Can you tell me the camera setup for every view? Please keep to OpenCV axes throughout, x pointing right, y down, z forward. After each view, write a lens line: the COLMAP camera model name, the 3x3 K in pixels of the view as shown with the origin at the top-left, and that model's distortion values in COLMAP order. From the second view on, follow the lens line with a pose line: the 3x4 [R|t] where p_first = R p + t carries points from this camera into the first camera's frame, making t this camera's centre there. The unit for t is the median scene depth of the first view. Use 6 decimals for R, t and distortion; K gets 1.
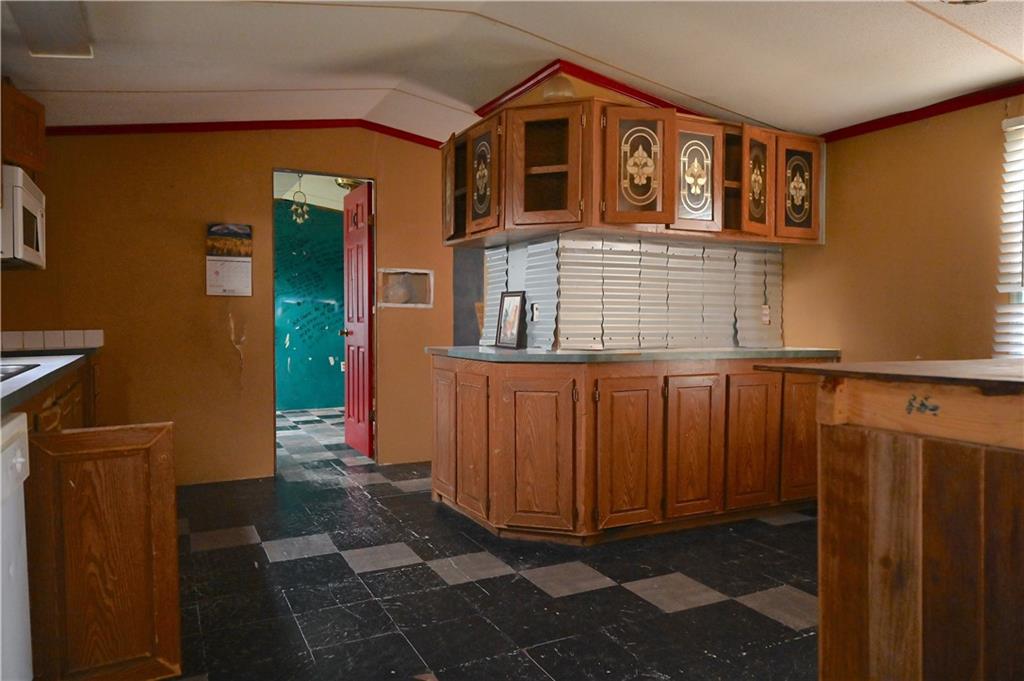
lens RADIAL K [[687.9, 0, 512.0], [0, 687.9, 340.5], [0, 0, 1]] dist [0.003370, 0.001813]
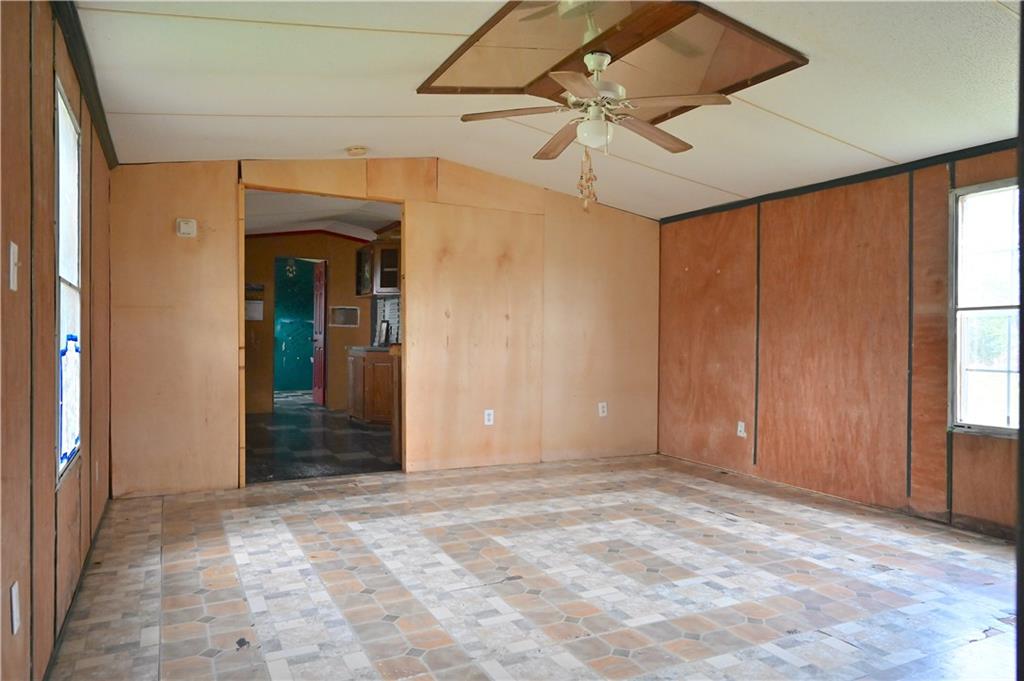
lens RADIAL K [[687.9, 0, 512.0], [0, 687.9, 340.5], [0, 0, 1]] dist [0.003370, 0.001813]
pose [[0.999956, 0.008564, -0.003939, 0.416029], [-0.008654, 0.999688, -0.023428, 0.039900], [0.003737, 0.023461, 0.999718, -1.174711]]
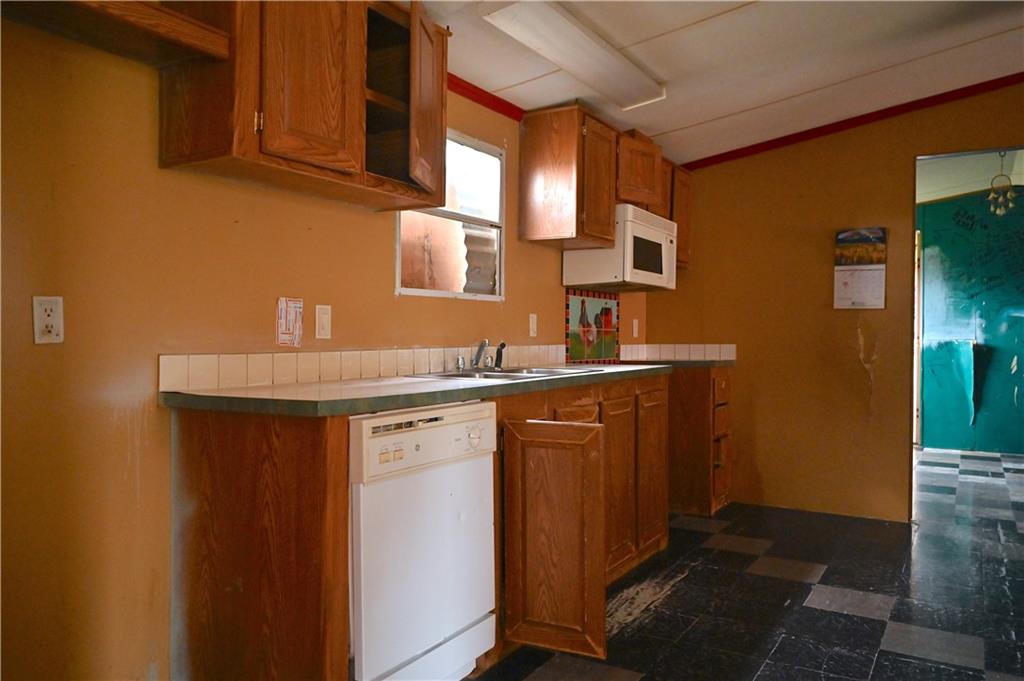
lens RADIAL K [[763.2, 0, 512.0], [0, 763.2, 340.5], [0, 0, 1]] dist [-0.003340, -0.001130]
pose [[0.526206, 0.011556, -0.850279, 0.232557], [-0.035284, 0.999343, -0.008254, 0.000051], [0.849625, 0.034345, 0.526268, 0.117757]]
